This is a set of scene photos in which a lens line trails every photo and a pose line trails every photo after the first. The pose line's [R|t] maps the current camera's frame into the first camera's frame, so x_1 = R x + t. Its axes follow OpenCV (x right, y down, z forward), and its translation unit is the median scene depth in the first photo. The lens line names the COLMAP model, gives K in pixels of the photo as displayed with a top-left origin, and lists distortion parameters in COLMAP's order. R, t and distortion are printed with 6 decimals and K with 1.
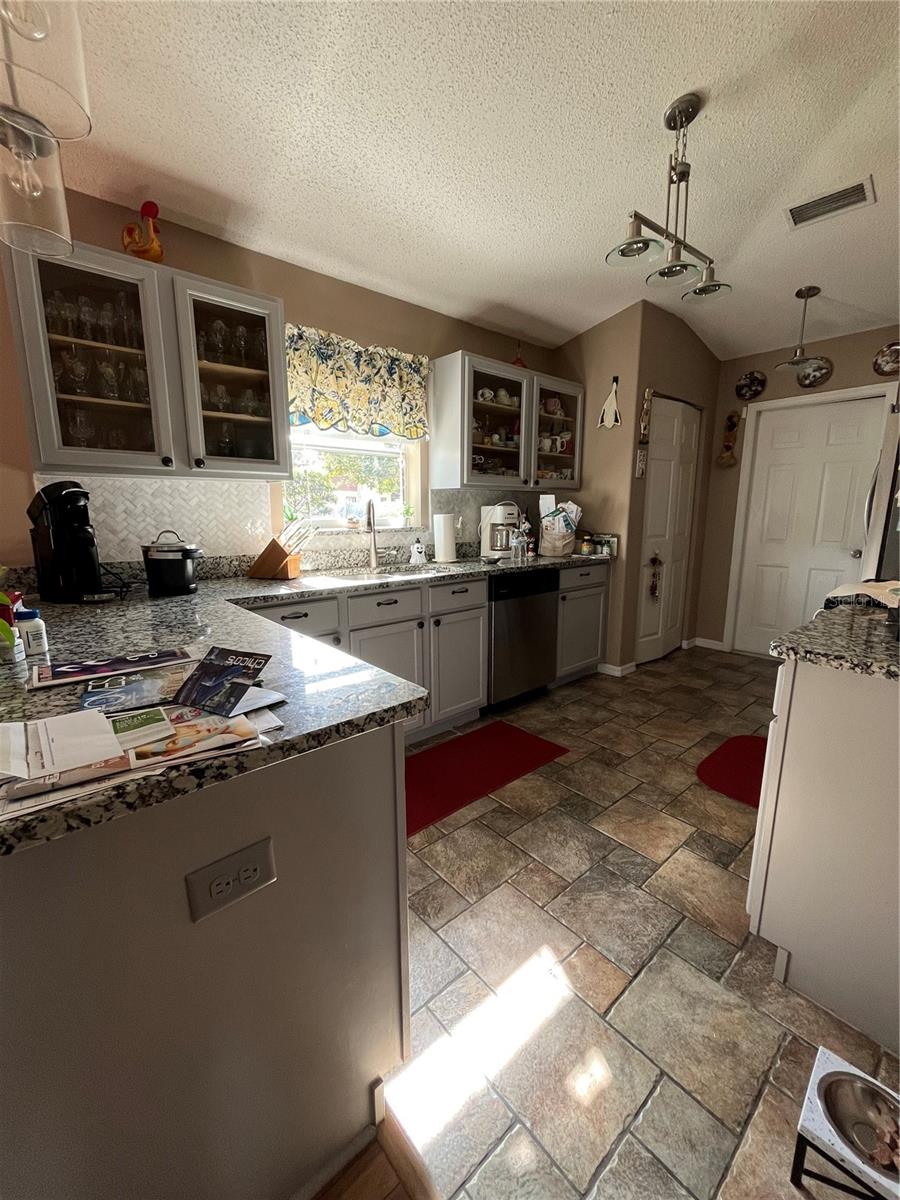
lens RADIAL K [[485.7, 0, 450.0], [0, 485.7, 600.0], [0, 0, 1]] dist [-0.001091, -0.000261]
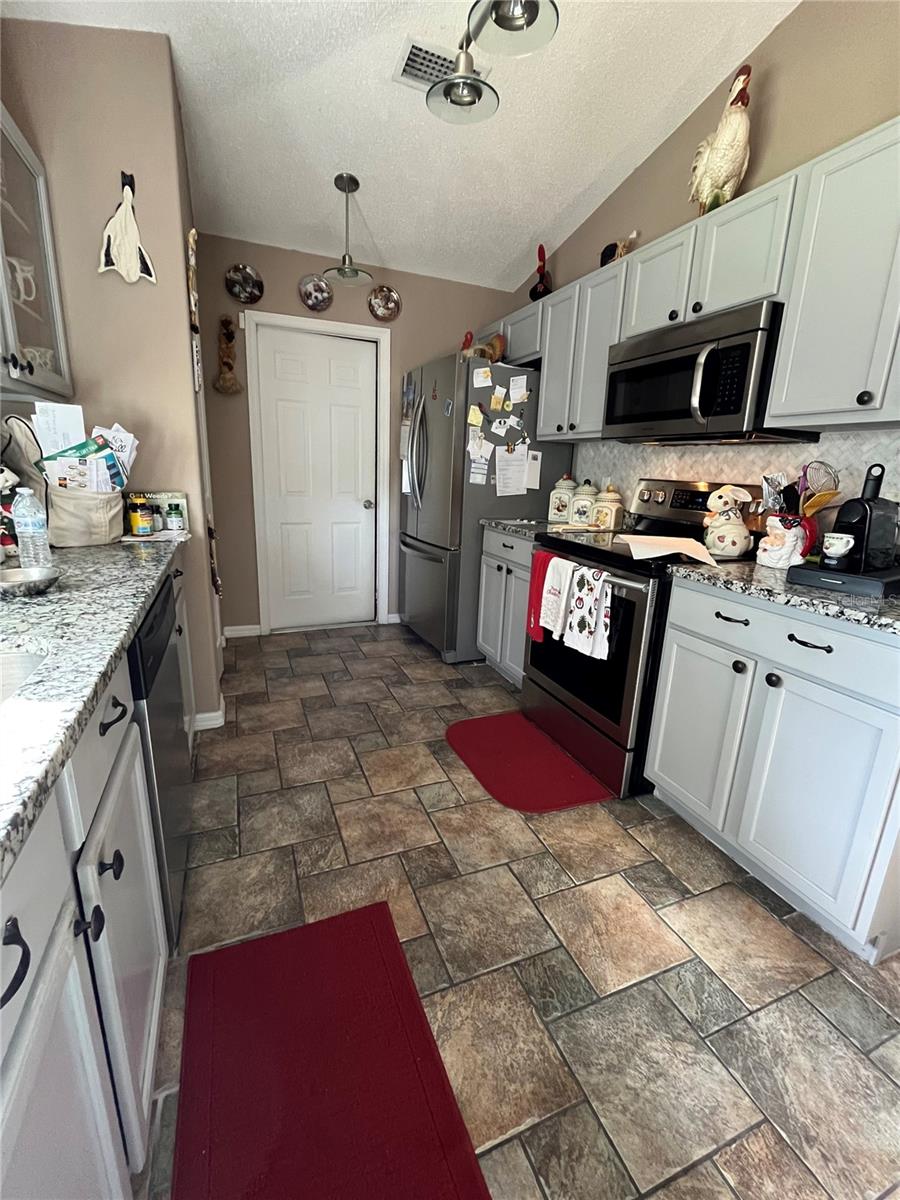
lens RADIAL K [[519.5, 0, 450.0], [0, 519.5, 600.0], [0, 0, 1]] dist [-0.002818, -0.000527]
pose [[0.311249, -0.222855, 0.923829, -0.152338], [0.133901, 0.972701, 0.189532, -0.094117], [-0.940848, 0.064710, 0.332593, 0.563391]]
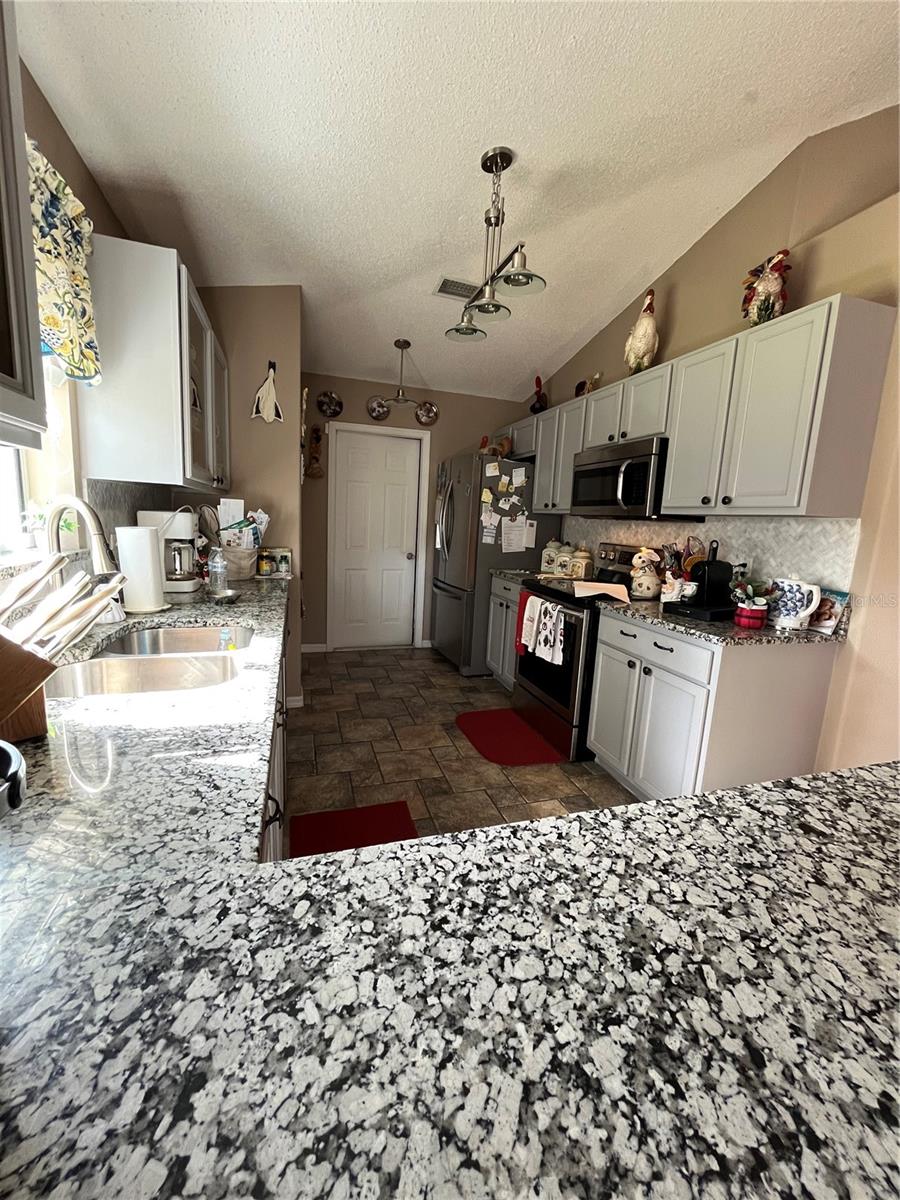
lens RADIAL K [[485.7, 0, 450.0], [0, 485.7, 600.0], [0, 0, 1]] dist [-0.001091, -0.000261]
pose [[0.390334, -0.131932, 0.911171, -0.376904], [0.117500, 0.988725, 0.092826, -0.098137], [-0.913145, 0.070830, 0.401435, 0.428260]]
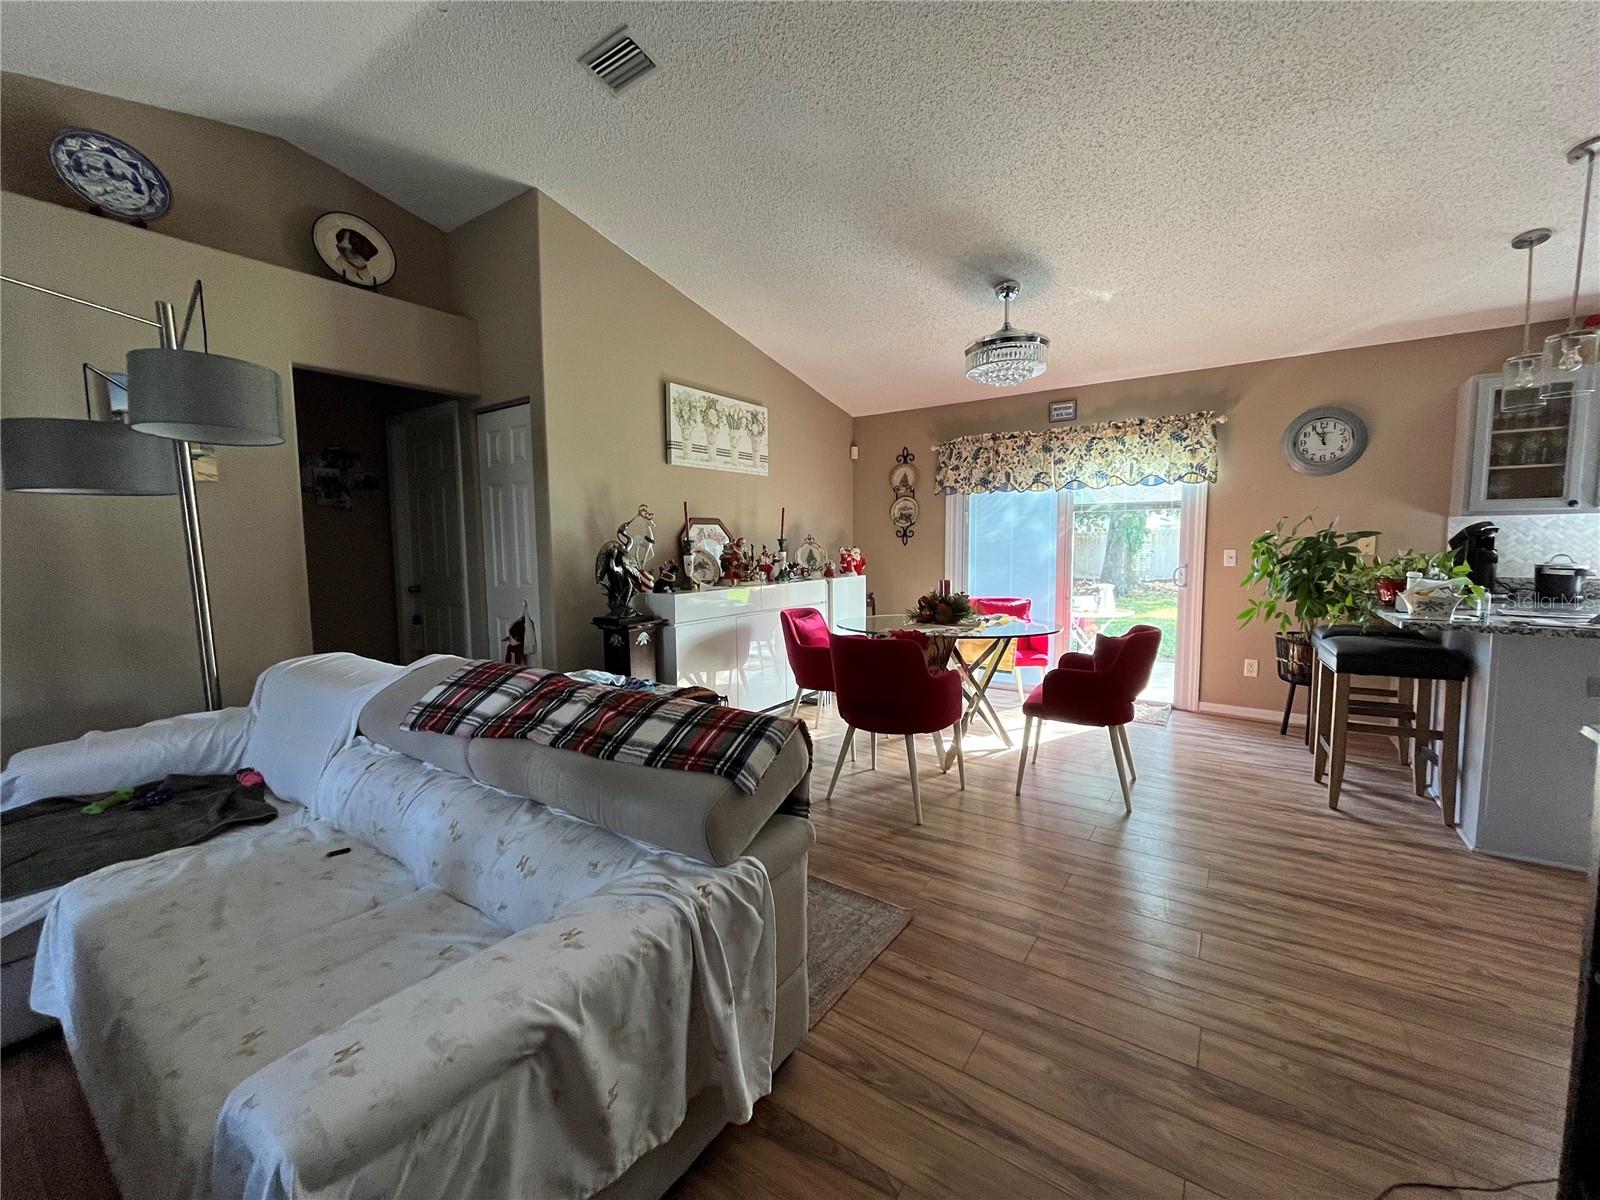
lens RADIAL K [[647.6, 0, 800.0], [0, 647.6, 600.0], [0, 0, 1]] dist [-0.001091, -0.000261]
pose [[0.249925, 0.089941, -0.964079, 0.337920], [-0.168287, 0.984558, 0.048226, 0.134695], [0.953529, 0.150189, 0.261202, -0.788344]]
